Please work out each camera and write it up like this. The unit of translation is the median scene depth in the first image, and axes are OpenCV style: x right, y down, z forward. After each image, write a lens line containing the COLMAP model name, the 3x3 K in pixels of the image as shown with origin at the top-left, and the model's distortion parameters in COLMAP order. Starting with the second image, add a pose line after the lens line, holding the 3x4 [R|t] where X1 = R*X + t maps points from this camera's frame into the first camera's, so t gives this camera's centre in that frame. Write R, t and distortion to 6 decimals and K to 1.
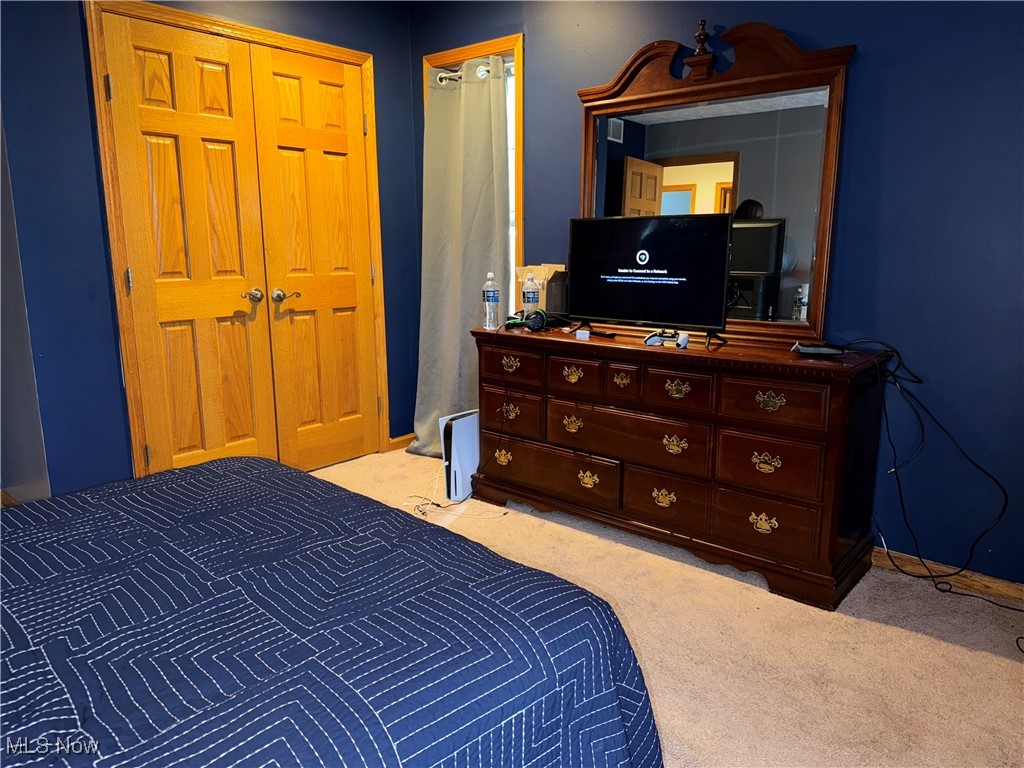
lens RADIAL K [[722.0, 0, 510.5], [0, 722.0, 386.8], [0, 0, 1]] dist [0.053466, -0.071230]
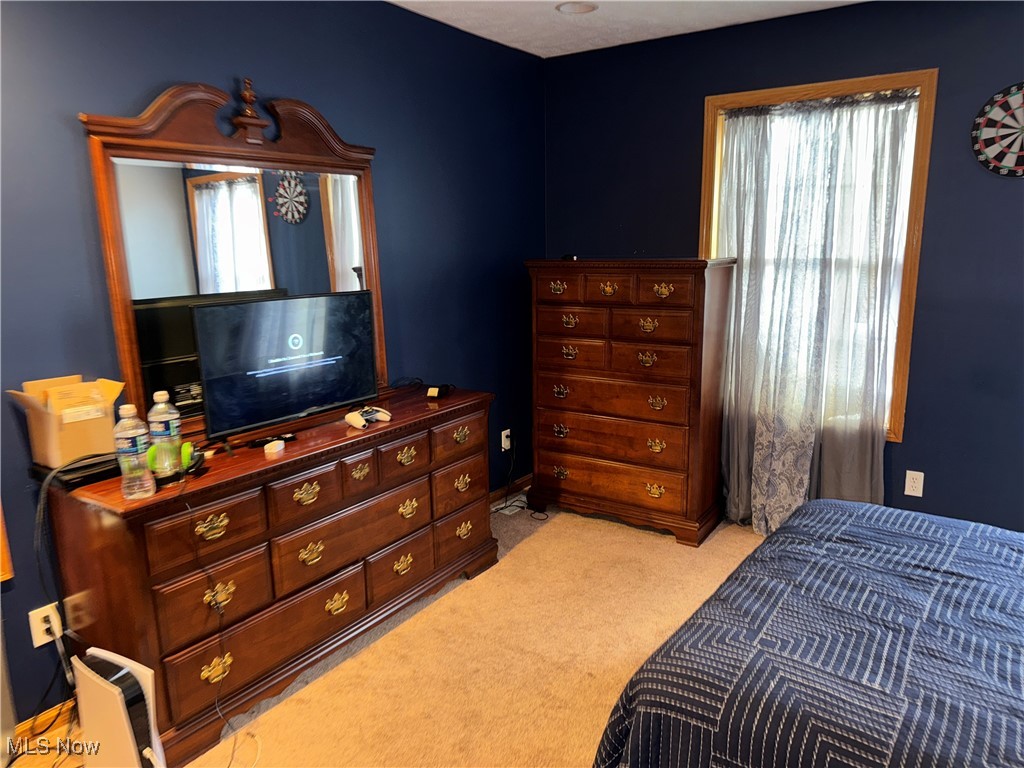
lens RADIAL K [[722.0, 0, 510.4], [0, 722.0, 381.6], [0, 0, 1]] dist [0.053466, -0.071230]
pose [[-0.105080, -0.191058, 0.975938, -0.723756], [0.226764, 0.950914, 0.210575, -0.262092], [-0.968265, 0.243435, -0.056597, 0.818746]]
